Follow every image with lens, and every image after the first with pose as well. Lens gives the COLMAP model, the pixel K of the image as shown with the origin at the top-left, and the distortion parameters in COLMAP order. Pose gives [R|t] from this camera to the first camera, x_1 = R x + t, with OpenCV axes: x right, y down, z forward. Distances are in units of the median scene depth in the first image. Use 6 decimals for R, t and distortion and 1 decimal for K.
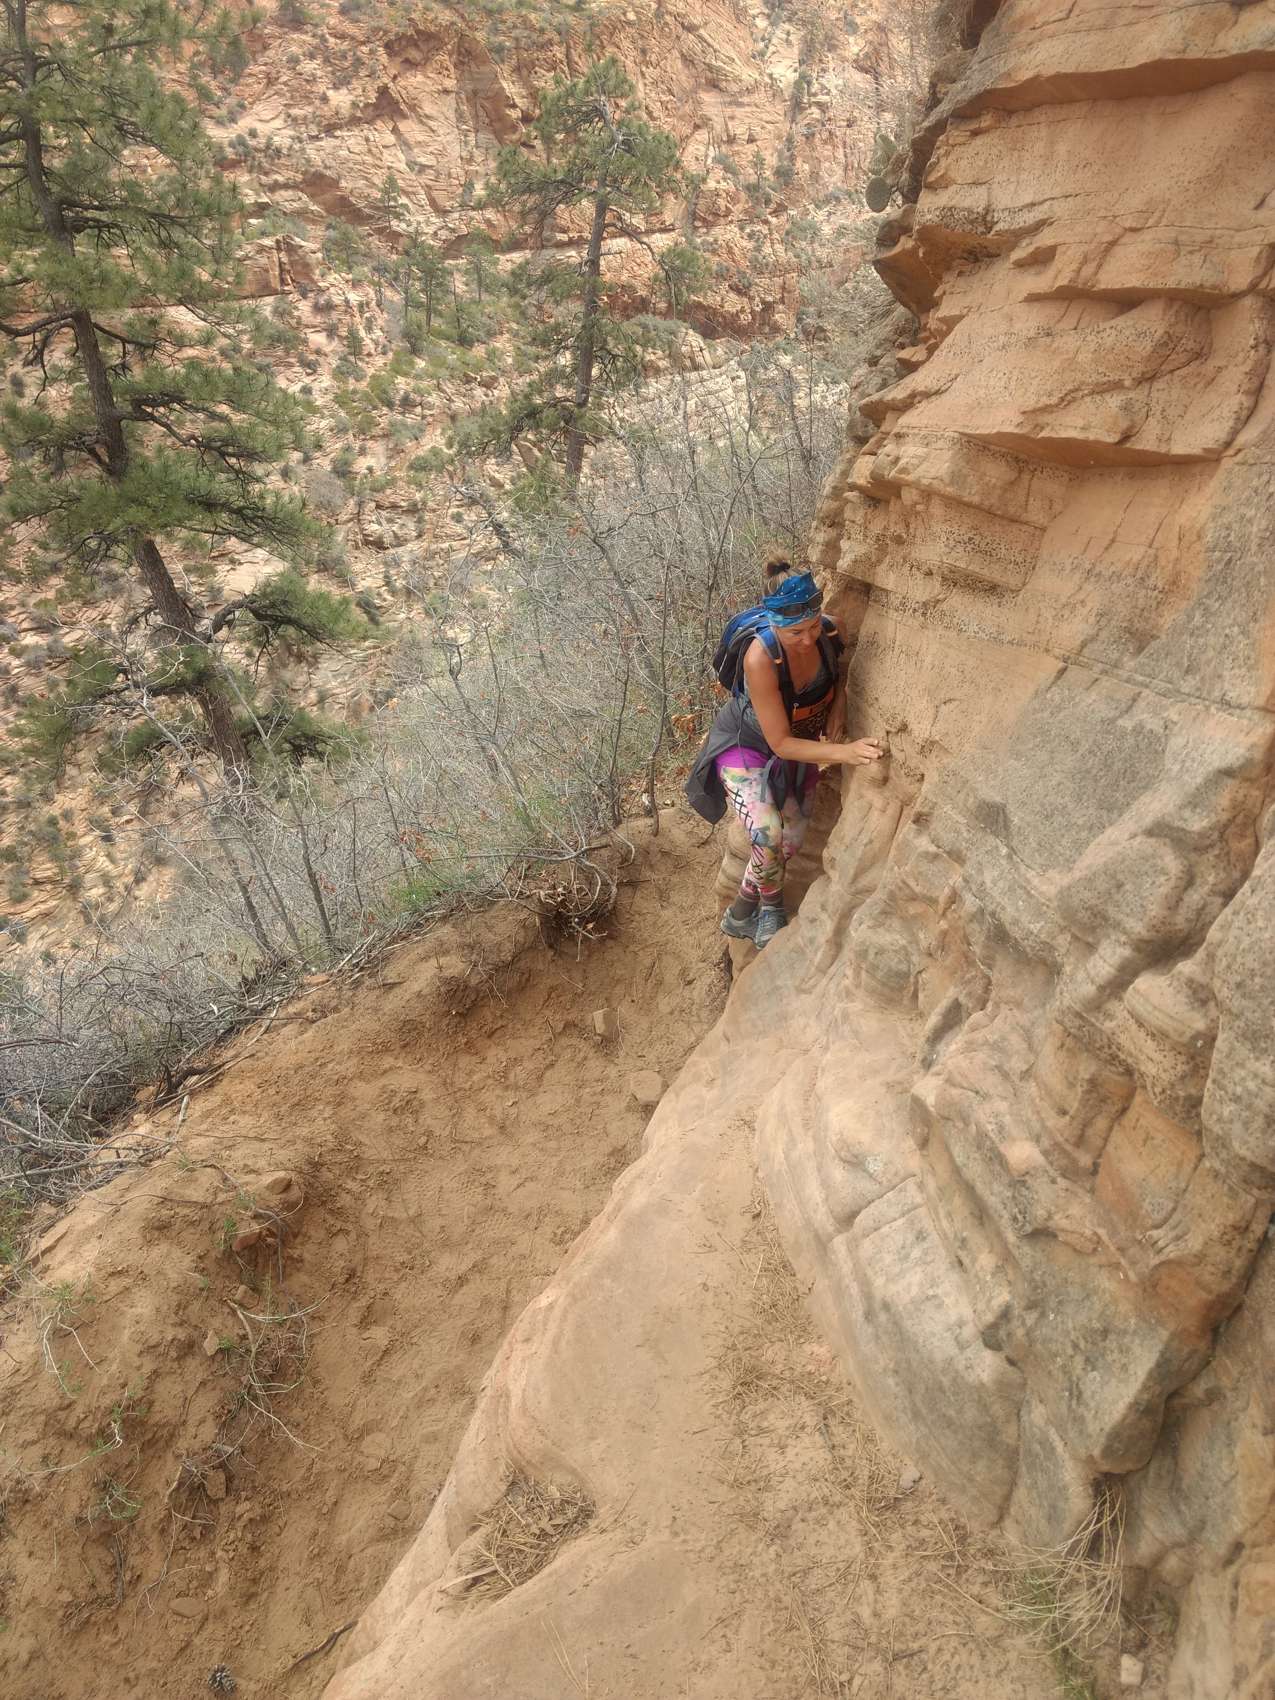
lens RADIAL K [[1366.2, 0, 648.7], [0, 1366.2, 830.3], [0, 0, 1]] dist [0.002521, 0.100396]
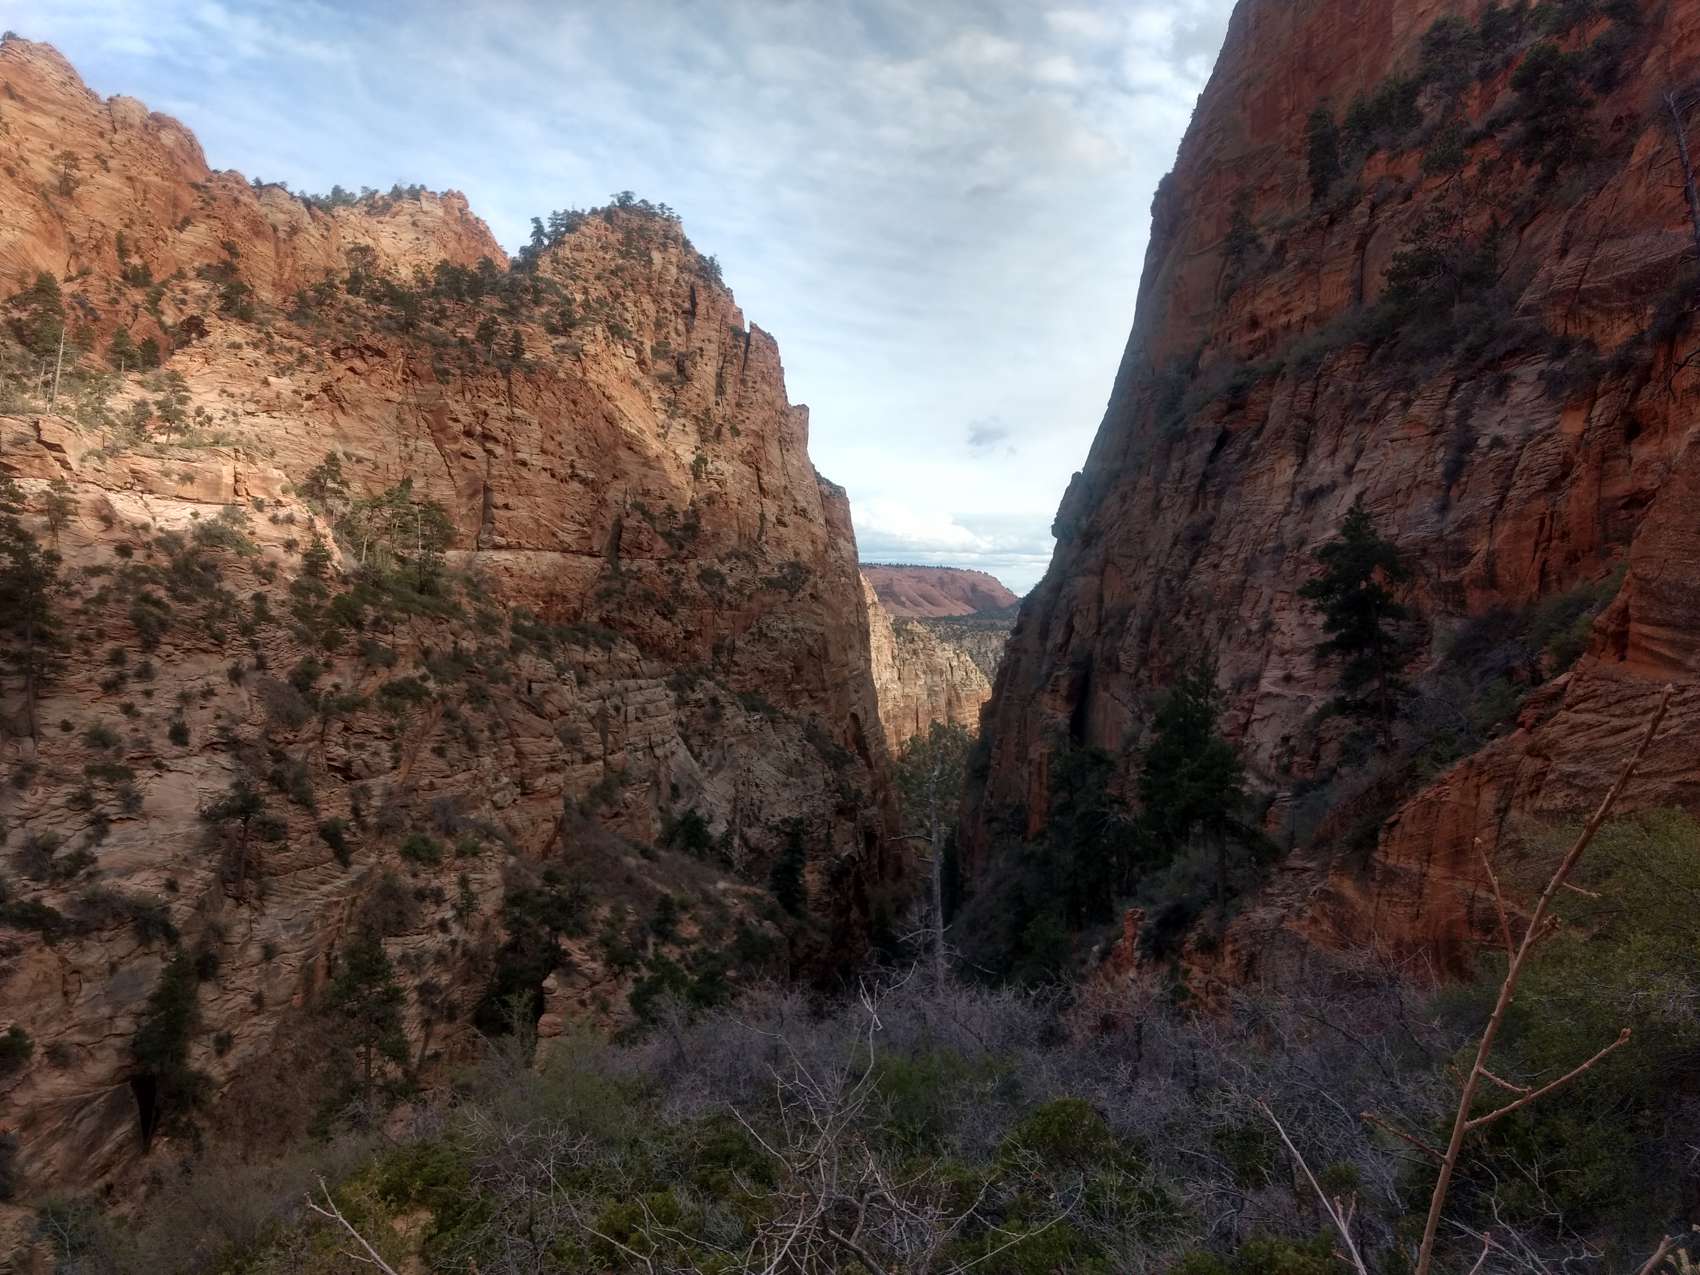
lens RADIAL K [[1337.6, 0, 810.6], [0, 1337.6, 636.1], [0, 0, 1]] dist [-0.001263, 0.091769]
pose [[0.958788, 0.033018, 0.282199, -0.443418], [0.099562, 0.891204, -0.442540, 0.238705], [-0.266109, 0.452399, 0.851188, 0.671186]]
